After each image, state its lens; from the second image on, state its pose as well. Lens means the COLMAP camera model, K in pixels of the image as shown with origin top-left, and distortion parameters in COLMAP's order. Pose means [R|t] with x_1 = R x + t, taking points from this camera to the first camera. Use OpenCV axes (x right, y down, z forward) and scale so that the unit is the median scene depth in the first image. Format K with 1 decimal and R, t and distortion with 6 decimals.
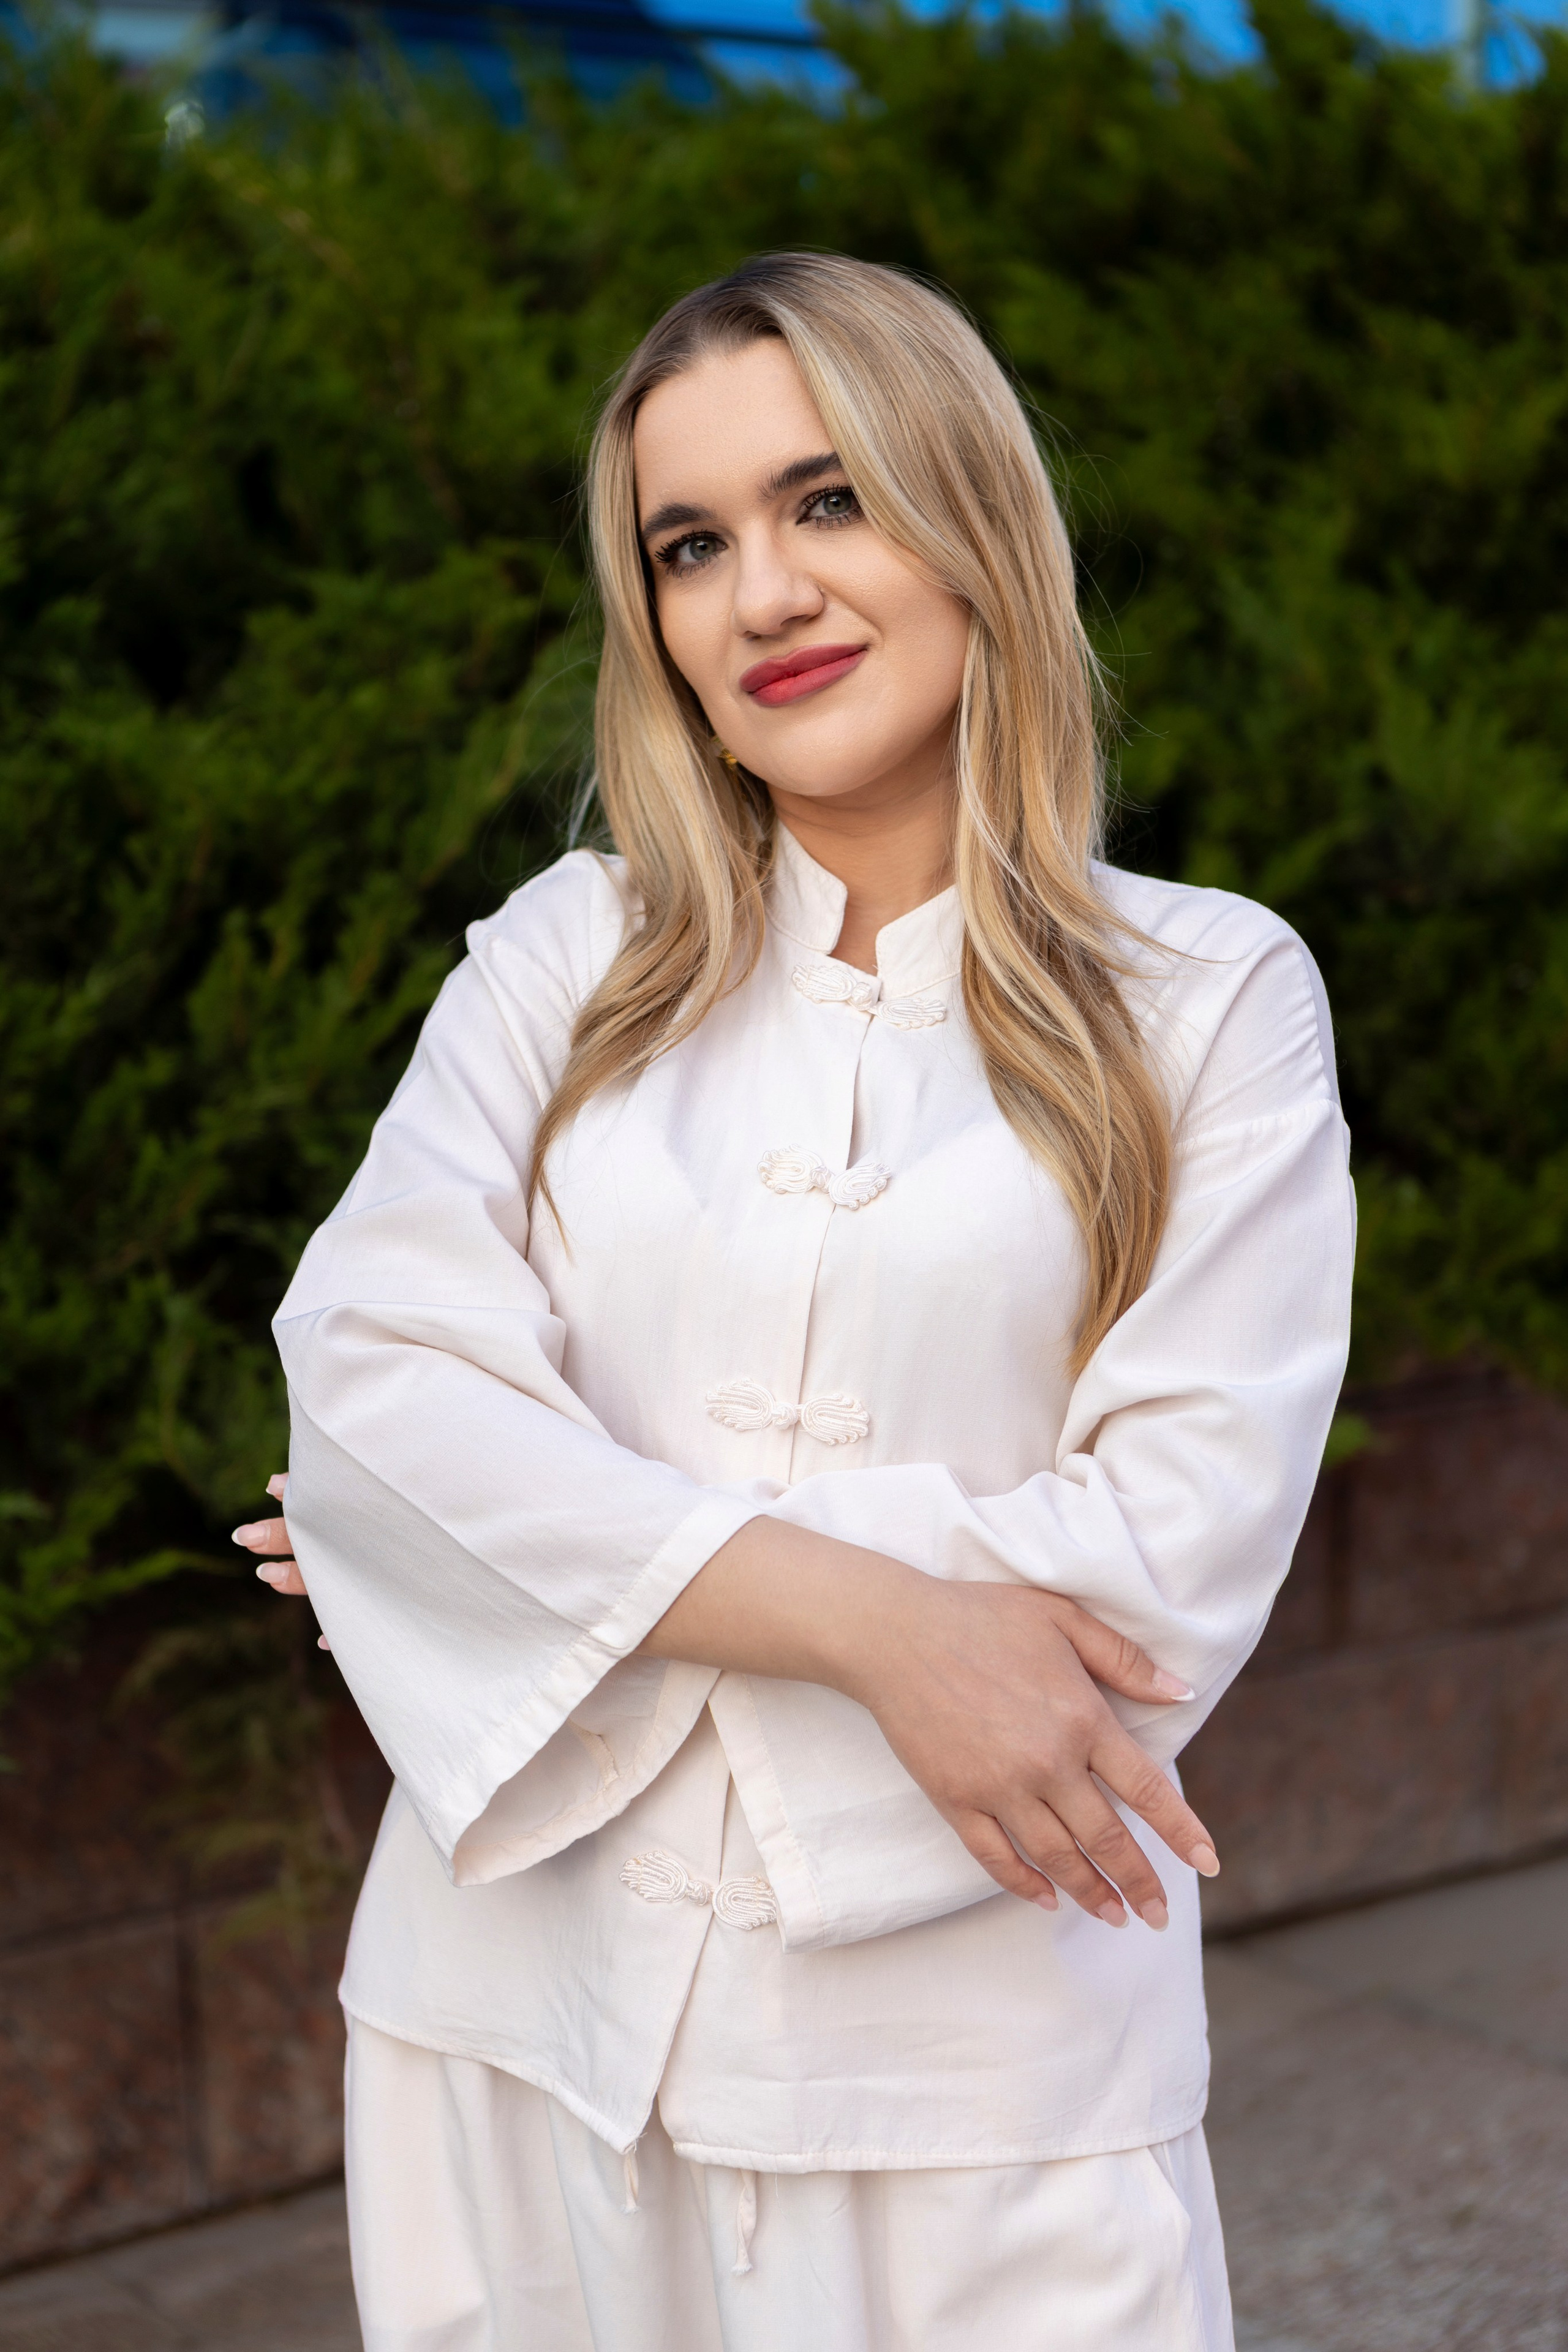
lens RADIAL K [[3743.5, 0, 784.0], [0, 3743.5, 1176.0], [0, 0, 1]] dist [-0.010548, -0.077552]
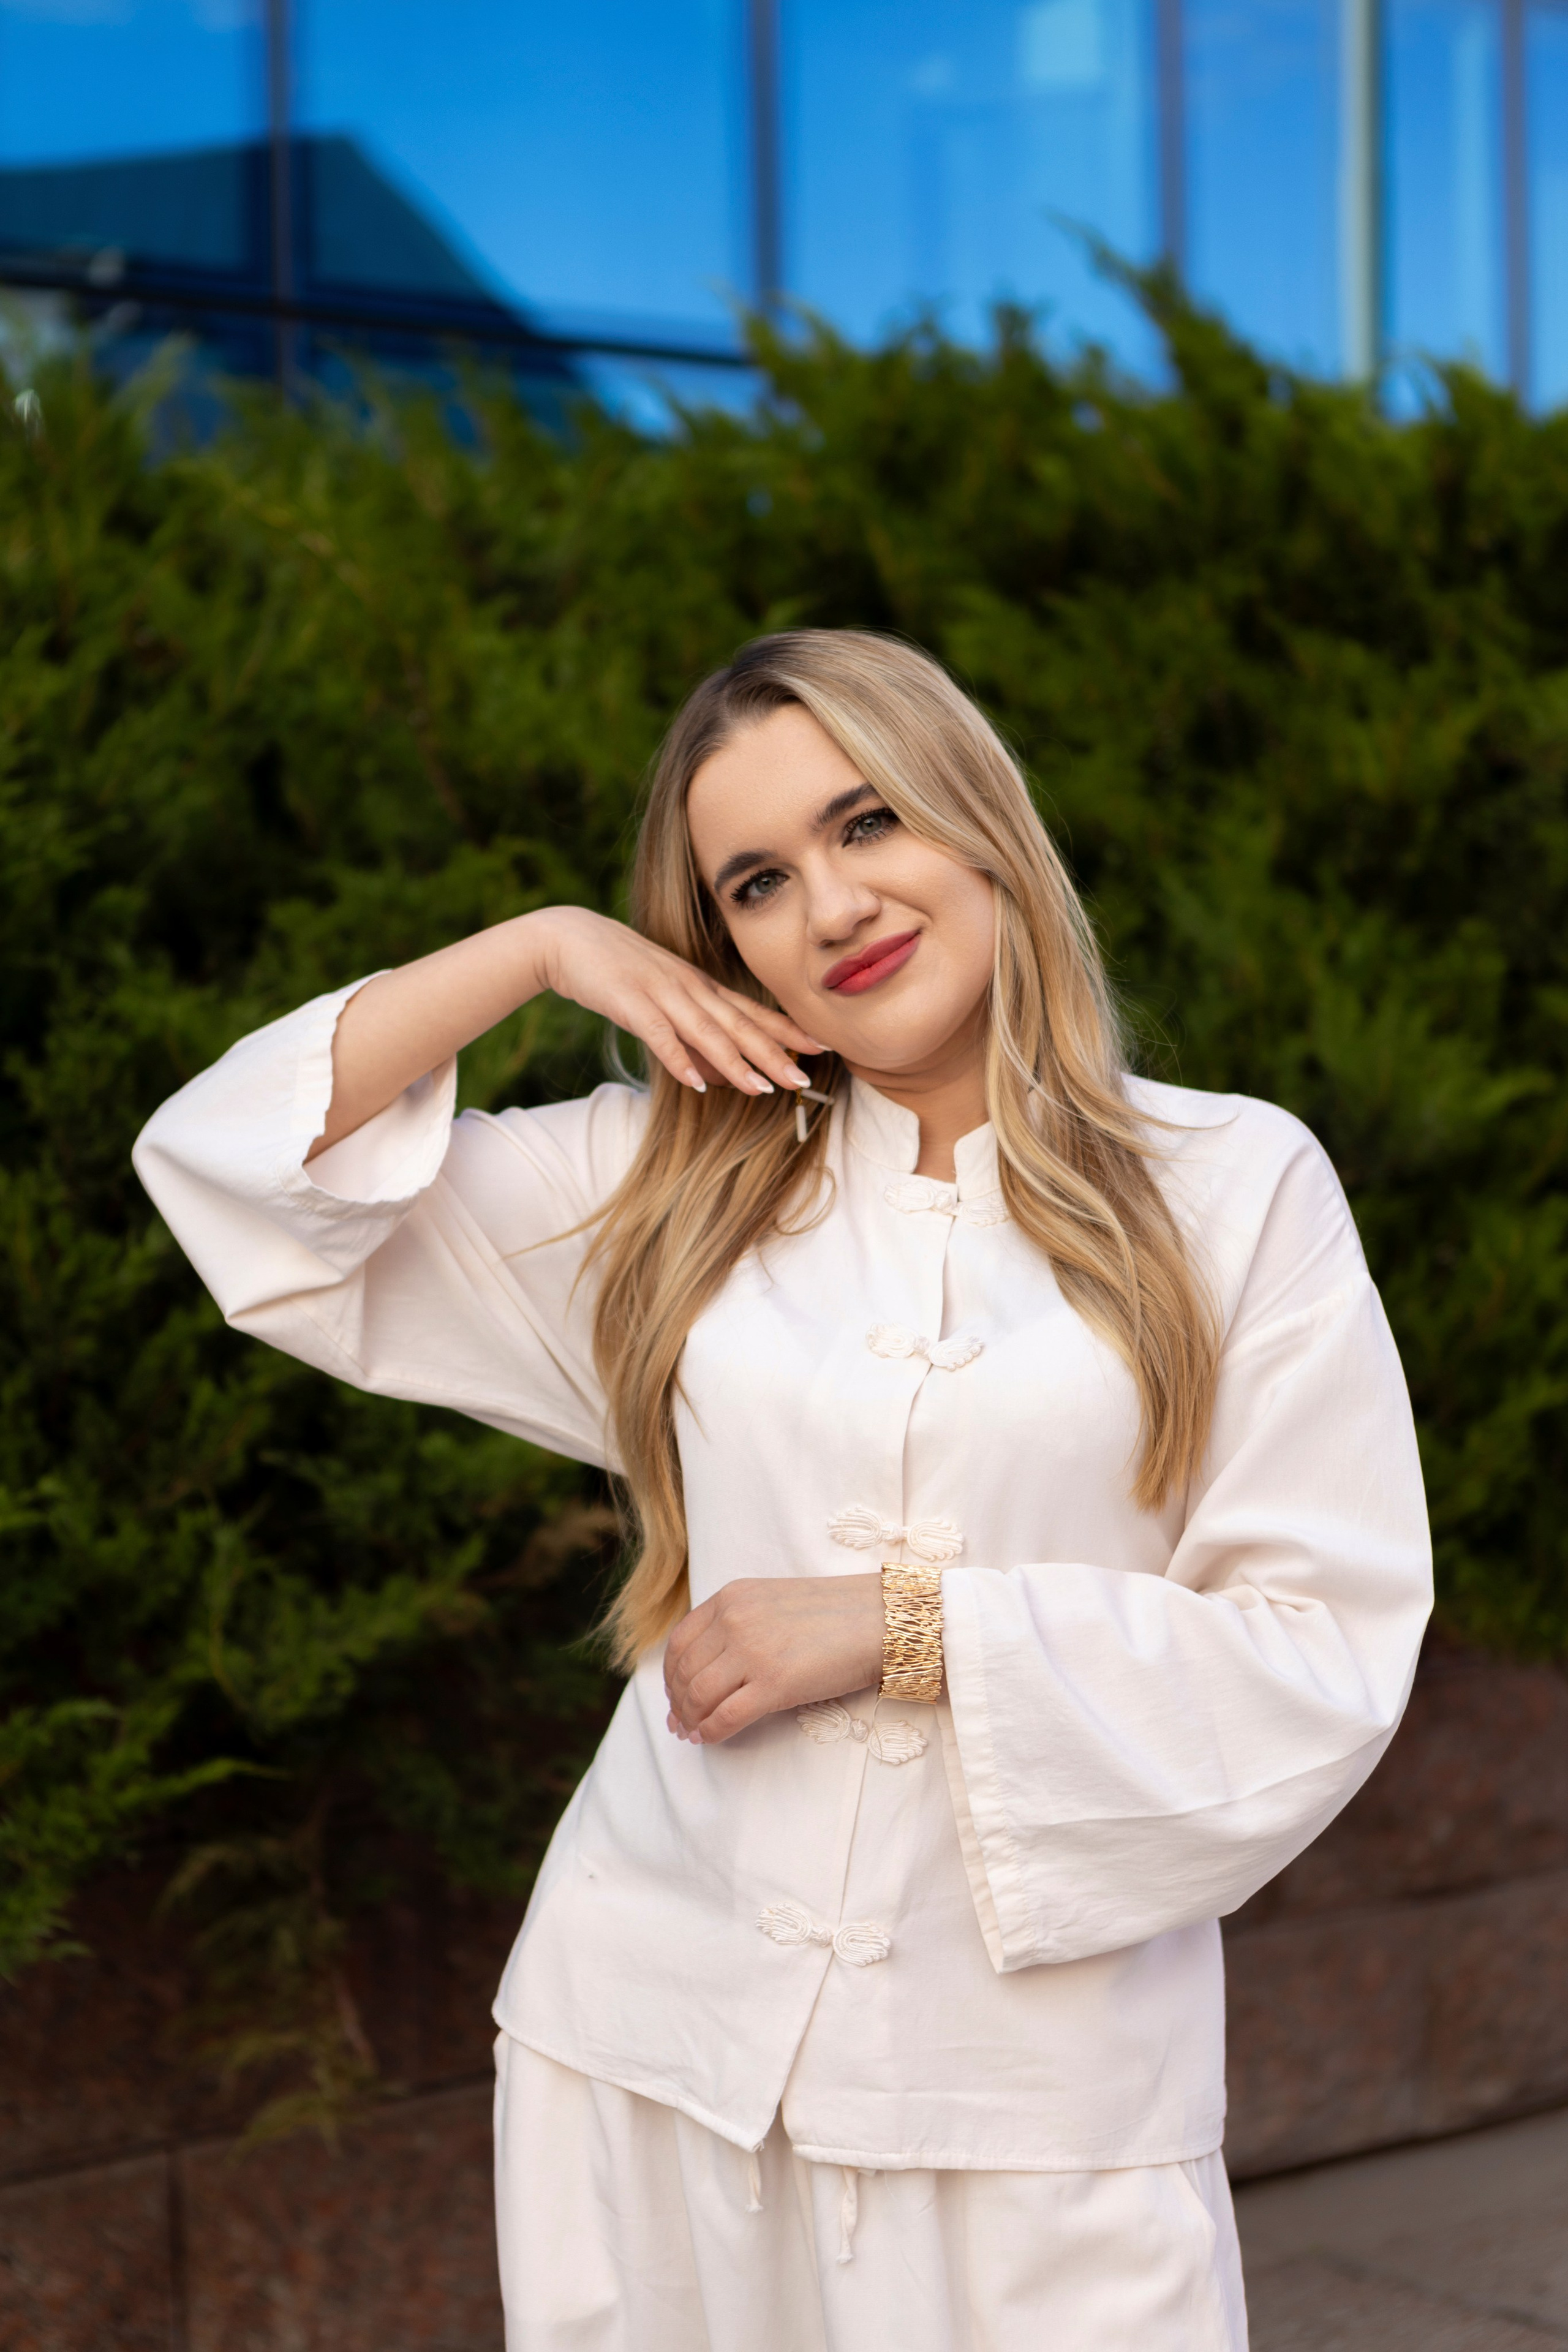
lens RADIAL K [[4044.7, 0, 784.0], [0, 4044.7, 1176.0], [0, 0, 1]] dist [-0.029254, -0.104538]
pose [[0.999194, 0.005992, 0.039691, -0.037658], [-0.002481, 0.996126, -0.087905, 0.026491], [-0.040064, 0.087736, 0.995338, -0.140196]]
